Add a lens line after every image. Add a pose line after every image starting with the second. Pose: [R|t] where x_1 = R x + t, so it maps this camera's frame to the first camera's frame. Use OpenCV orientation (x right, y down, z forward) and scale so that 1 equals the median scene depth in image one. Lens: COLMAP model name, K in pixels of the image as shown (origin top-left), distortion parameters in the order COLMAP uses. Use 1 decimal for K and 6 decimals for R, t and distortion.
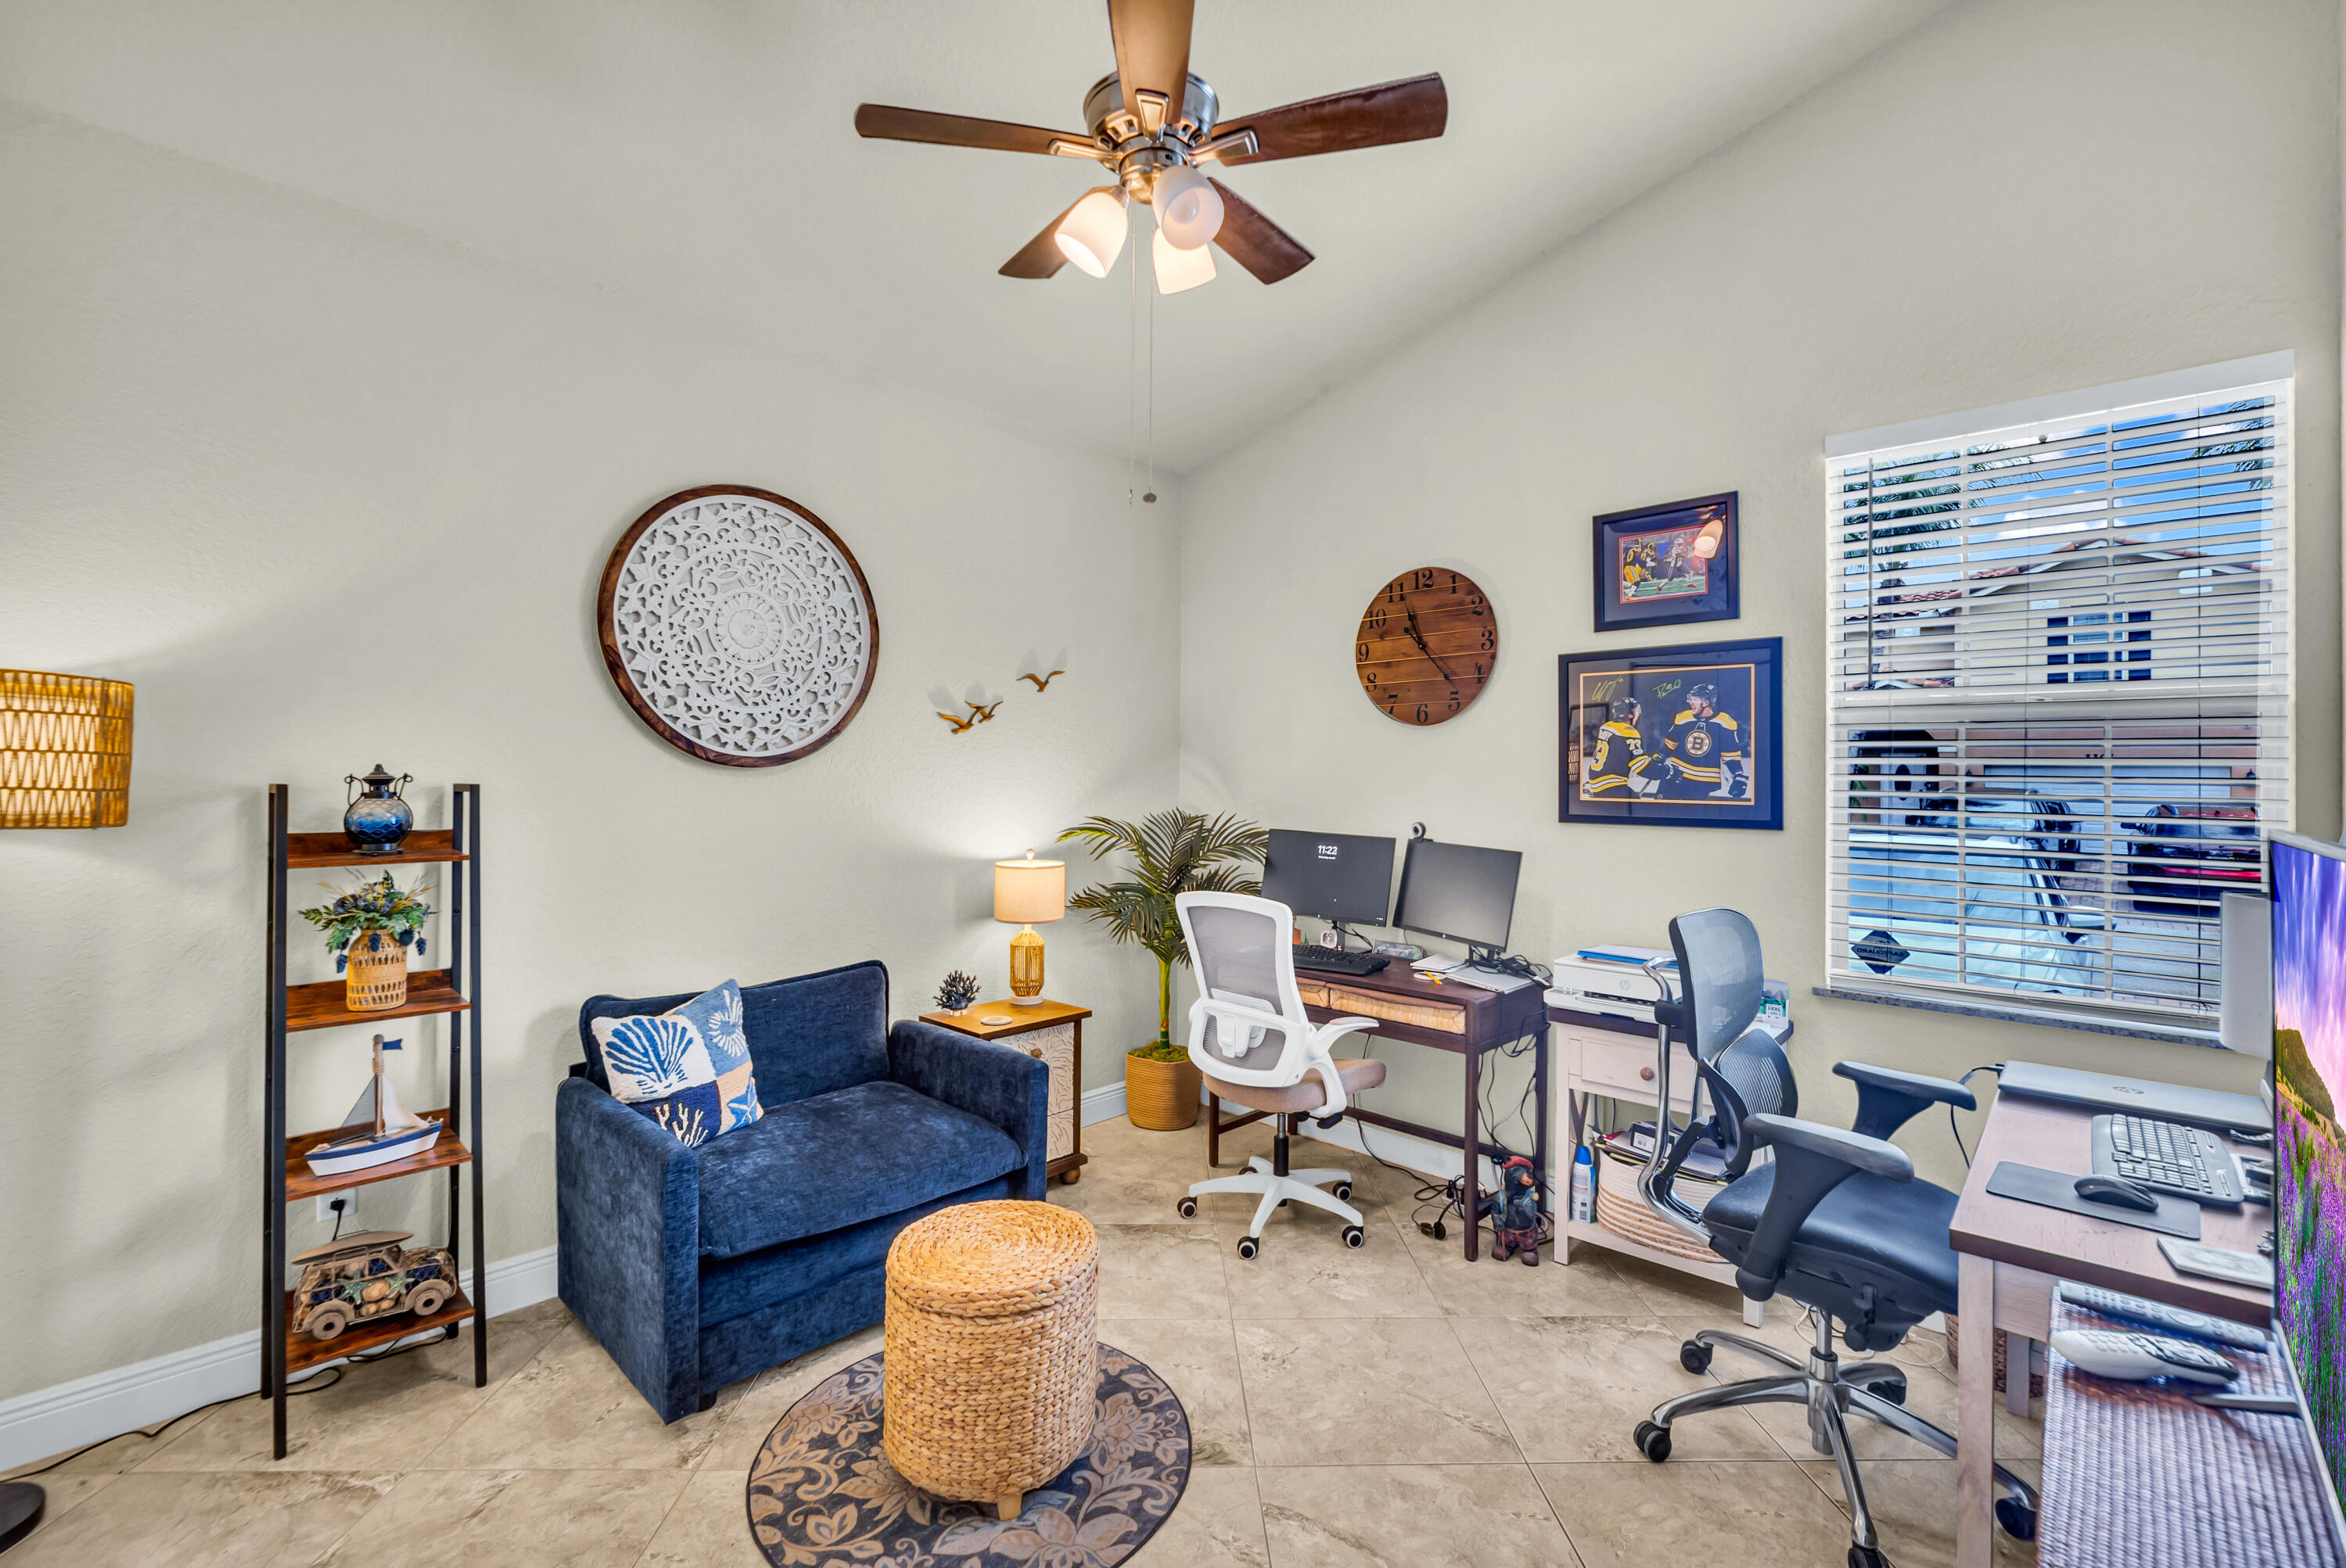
lens RADIAL K [[1011.9, 0, 1175.9], [0, 1011.9, 771.5], [0, 0, 1]] dist [-0.005233, 0.000599]
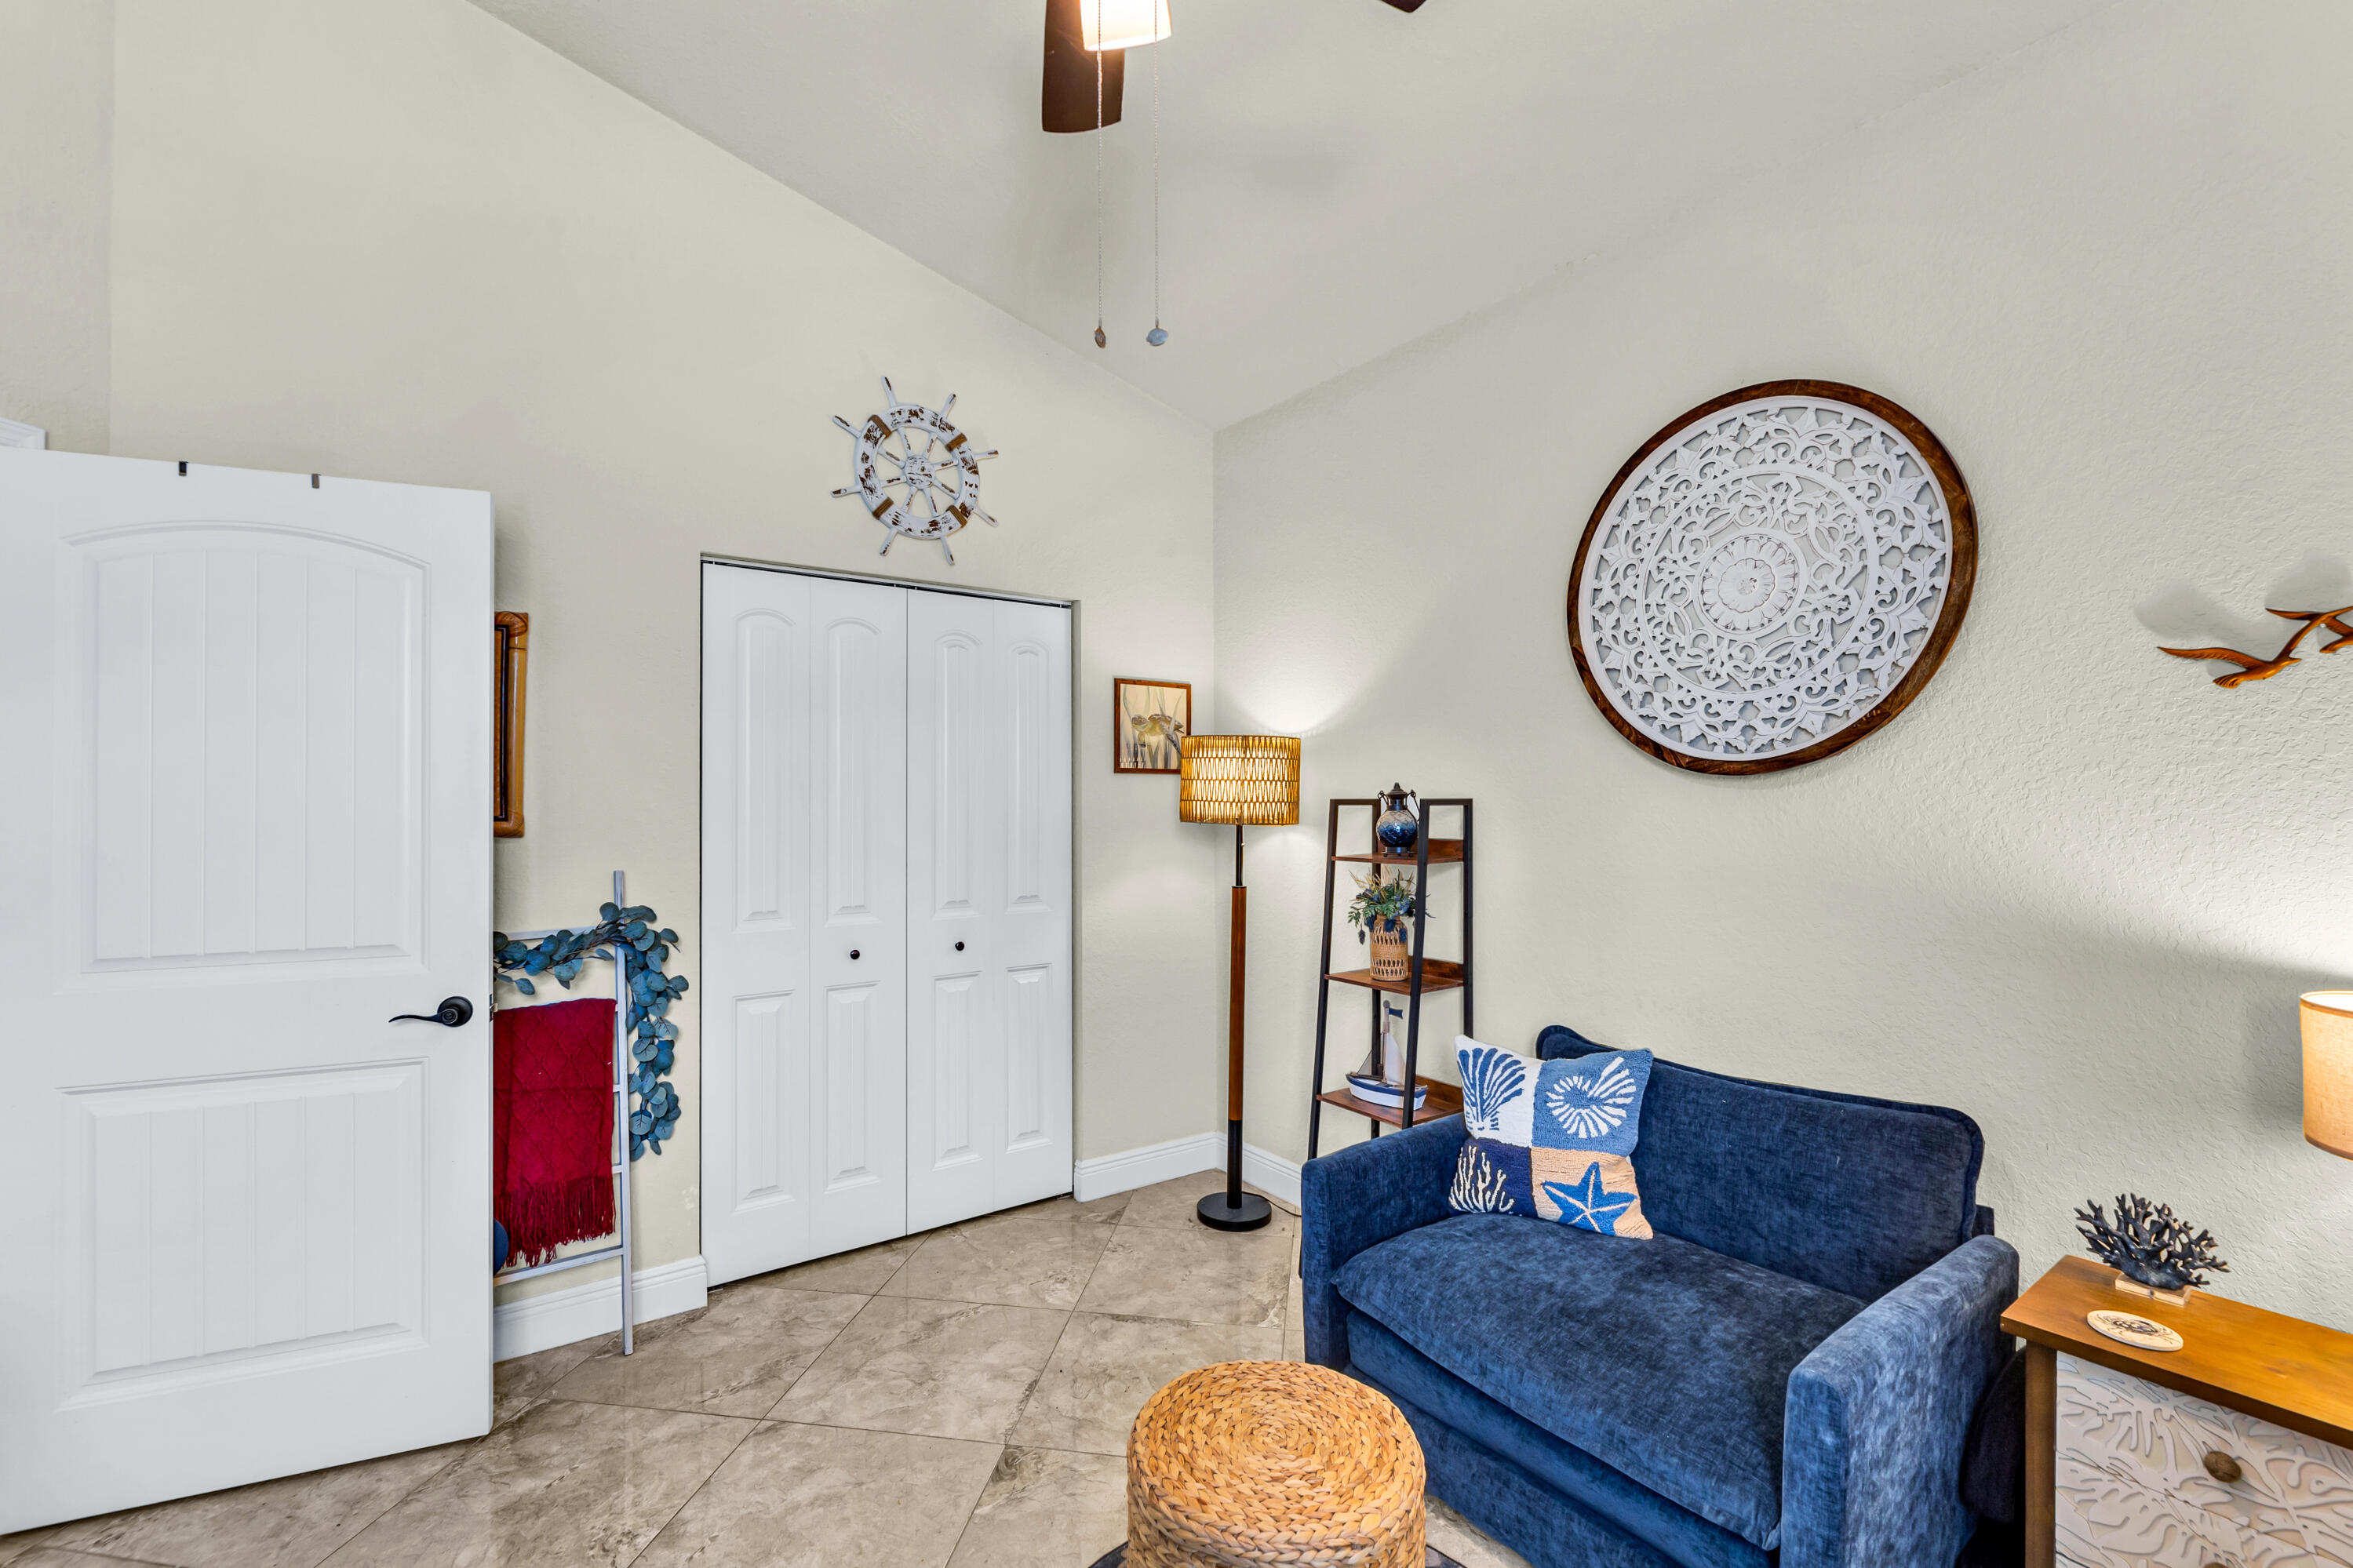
lens RADIAL K [[1014.9, 0, 1179.4], [0, 1014.9, 771.4], [0, 0, 1]] dist [-0.005233, 0.000599]
pose [[-0.194313, -0.011075, -0.980877, 0.375996], [0.028043, 0.999465, -0.016840, -0.005755], [0.980539, -0.030779, -0.193899, 0.745415]]
